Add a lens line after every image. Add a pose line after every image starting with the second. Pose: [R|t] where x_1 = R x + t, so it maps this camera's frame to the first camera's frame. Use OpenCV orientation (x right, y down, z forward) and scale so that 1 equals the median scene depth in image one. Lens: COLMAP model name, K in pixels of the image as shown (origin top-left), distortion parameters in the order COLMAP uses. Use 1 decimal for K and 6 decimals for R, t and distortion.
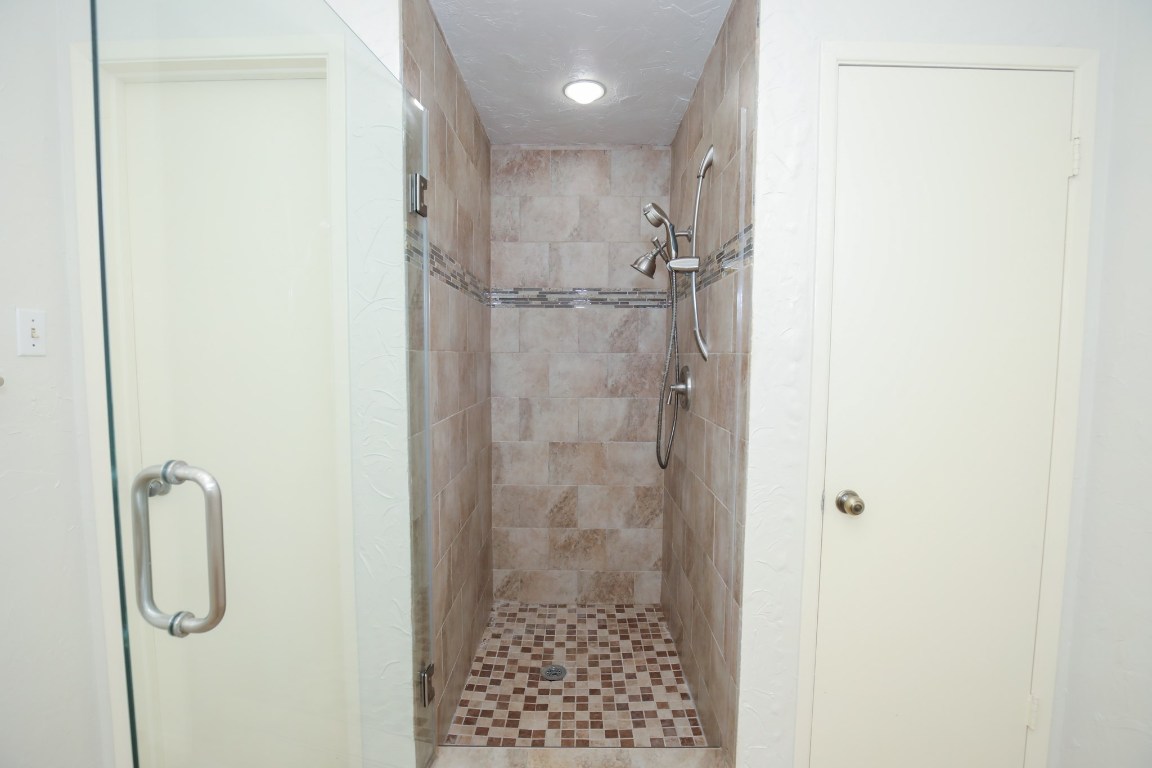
lens RADIAL K [[528.0, 0, 579.9], [0, 528.0, 391.5], [0, 0, 1]] dist [-0.023581, 0.000820]
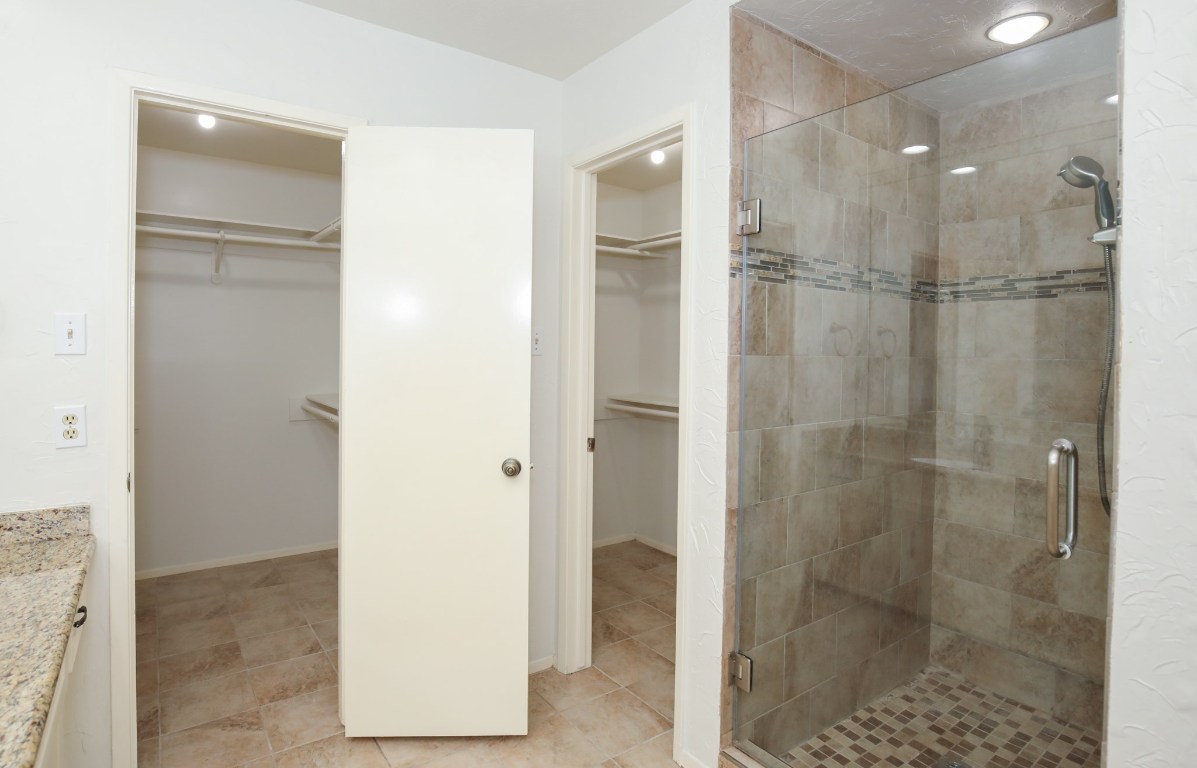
lens RADIAL K [[621.5, 0, 599.3], [0, 621.5, 352.1], [0, 0, 1]] dist [-0.020081, -0.000024]
pose [[0.602389, 0.008414, -0.798158, 0.287740], [-0.068542, 0.996796, -0.041222, -0.004886], [0.795254, 0.079539, 0.601036, -0.010844]]
